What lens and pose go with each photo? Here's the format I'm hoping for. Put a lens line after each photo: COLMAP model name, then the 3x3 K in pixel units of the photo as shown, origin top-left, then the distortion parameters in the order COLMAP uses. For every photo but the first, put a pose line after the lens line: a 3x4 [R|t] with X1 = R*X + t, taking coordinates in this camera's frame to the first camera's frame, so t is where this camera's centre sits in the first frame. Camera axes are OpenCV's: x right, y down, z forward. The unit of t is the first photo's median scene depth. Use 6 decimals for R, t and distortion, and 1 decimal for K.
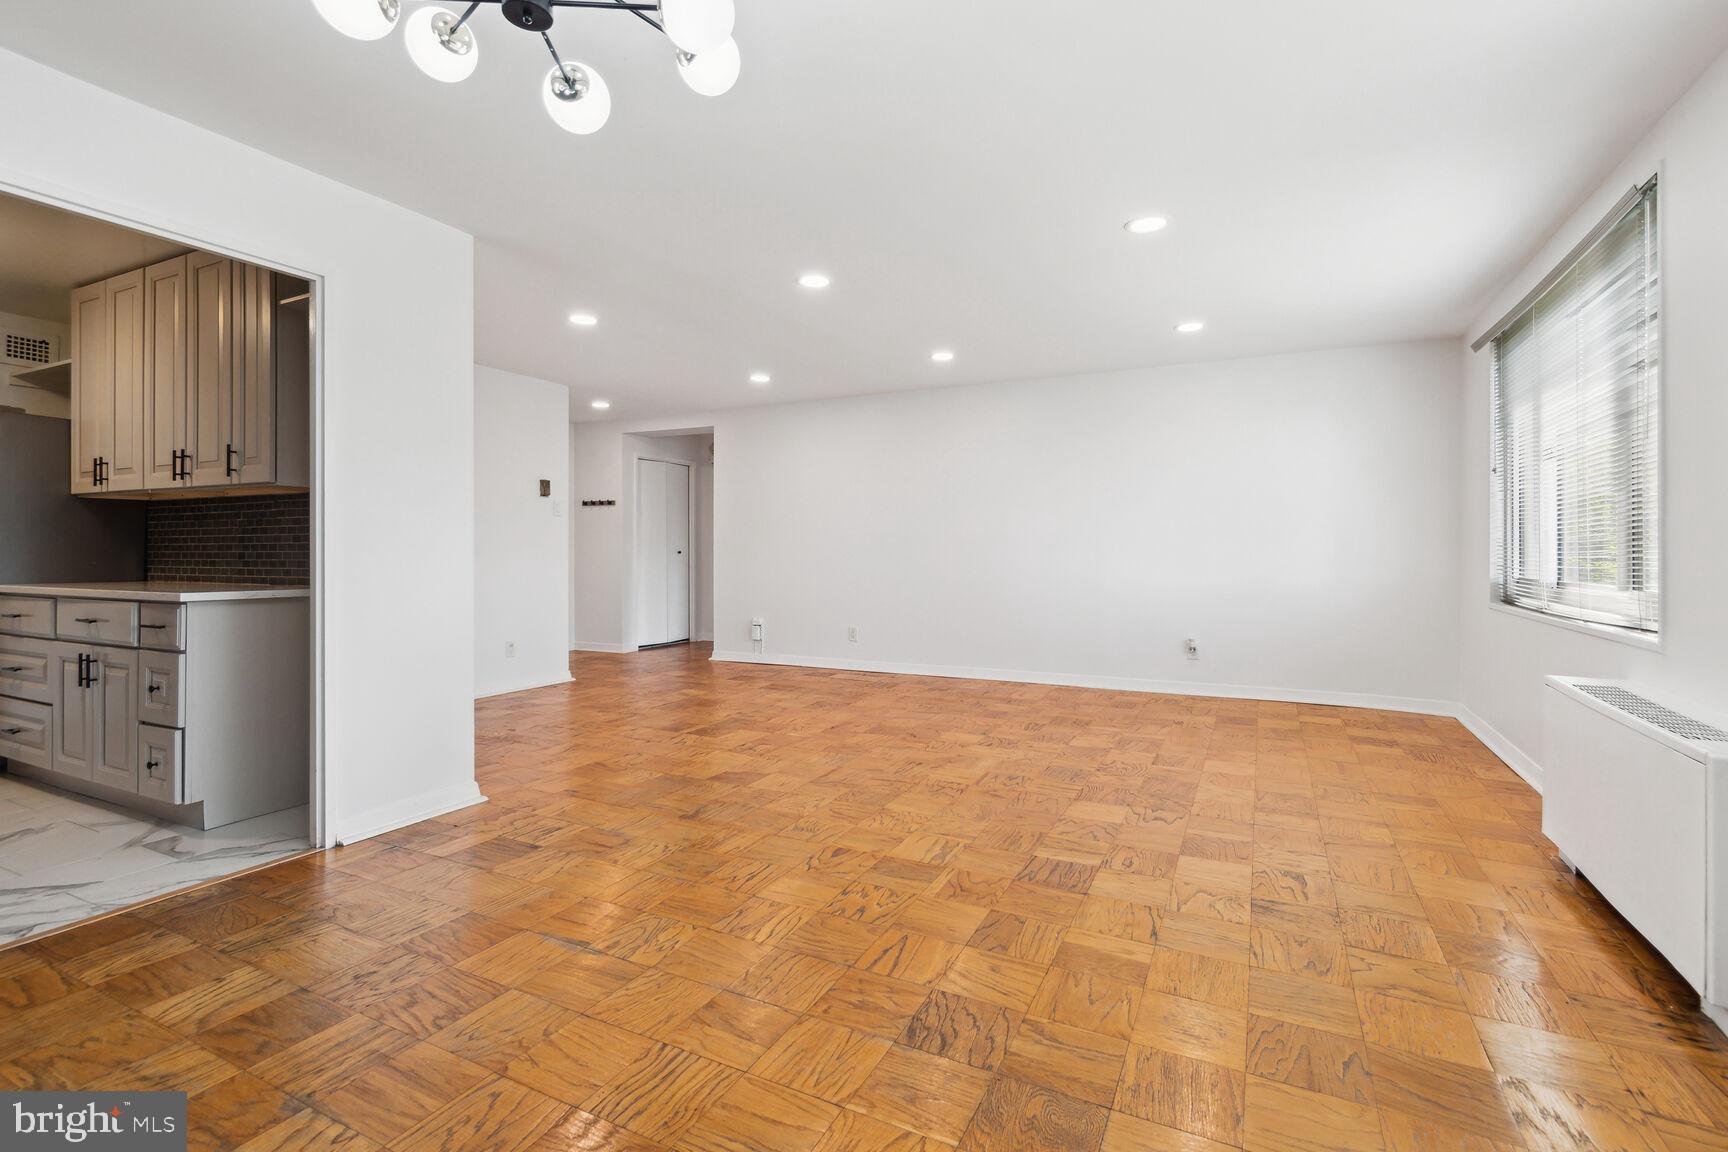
lens RADIAL K [[793.3, 0, 861.3], [0, 793.3, 549.8], [0, 0, 1]] dist [0.000979, -0.000294]
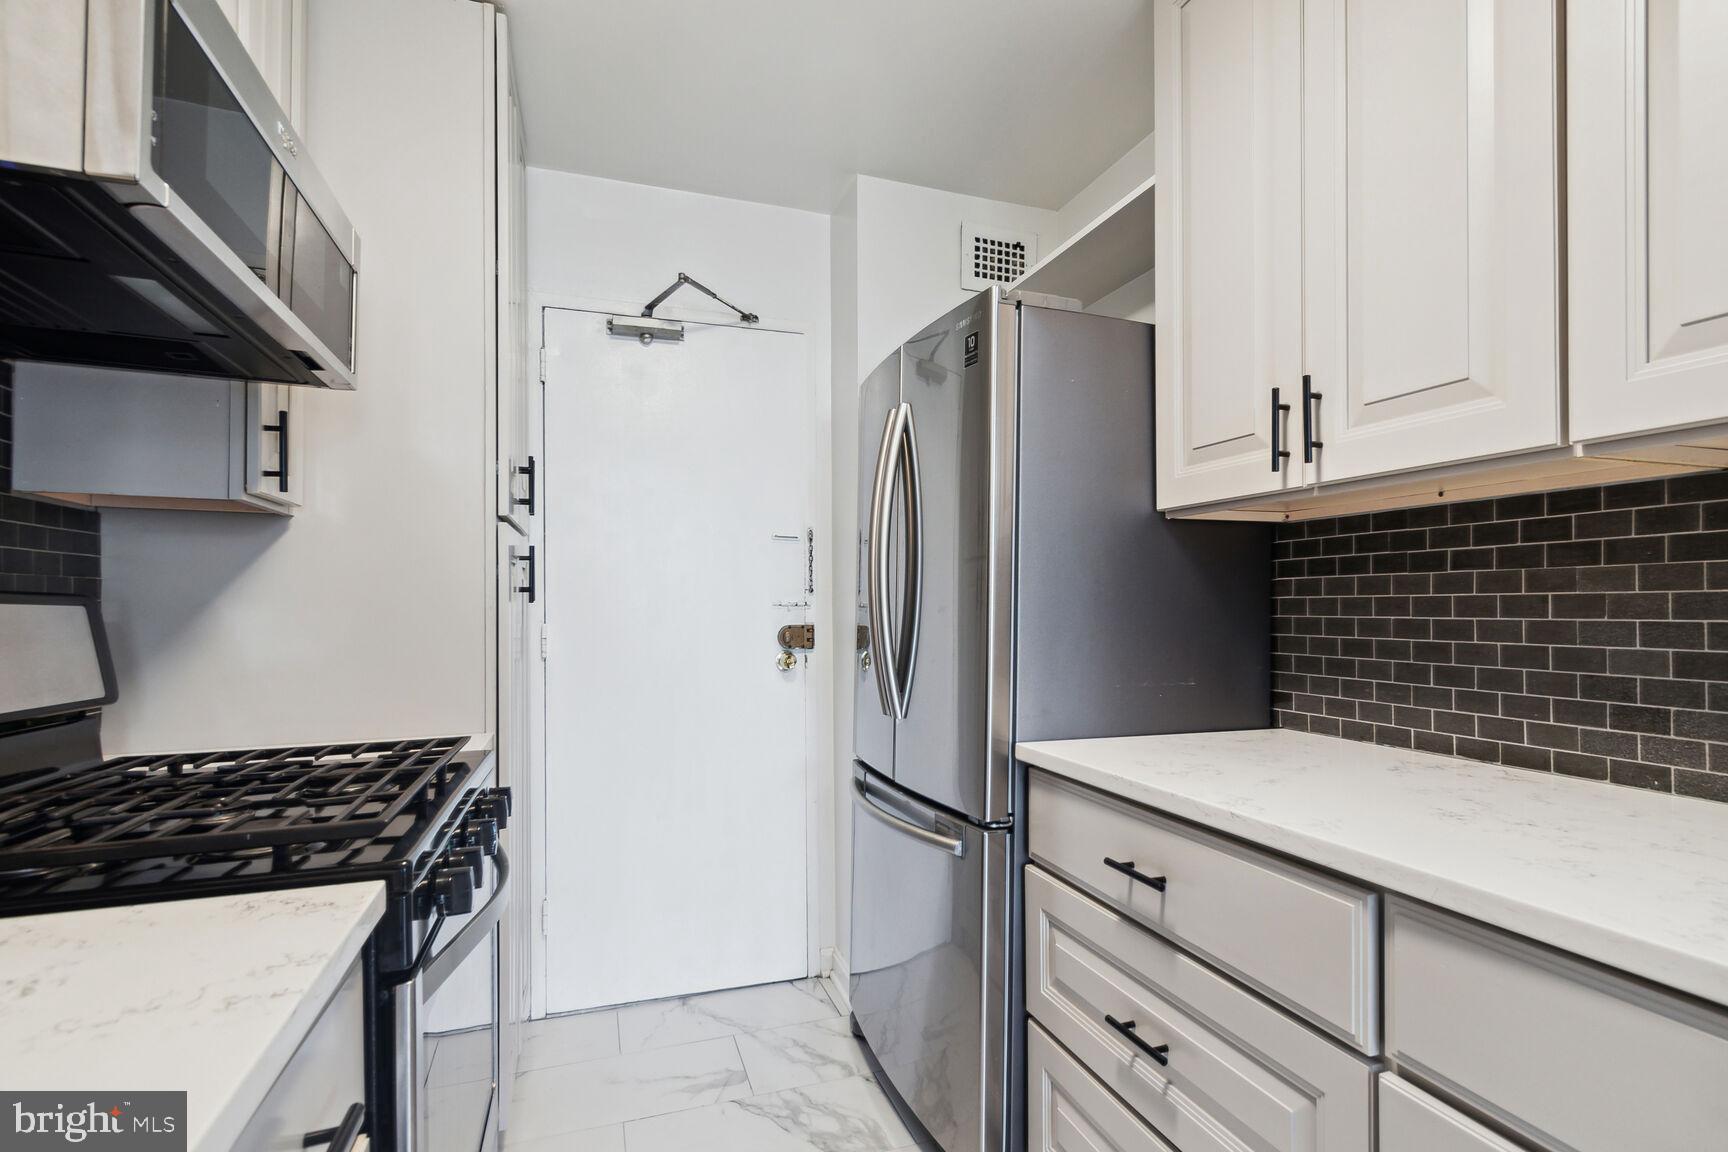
lens RADIAL K [[851.3, 0, 889.8], [0, 851.3, 602.2], [0, 0, 1]] dist [-0.001535, -0.000290]
pose [[0.726855, -0.003712, -0.686781, -0.988403], [0.002029, 0.999993, -0.003257, -0.028863], [0.686788, 0.000974, 0.726857, 0.740485]]
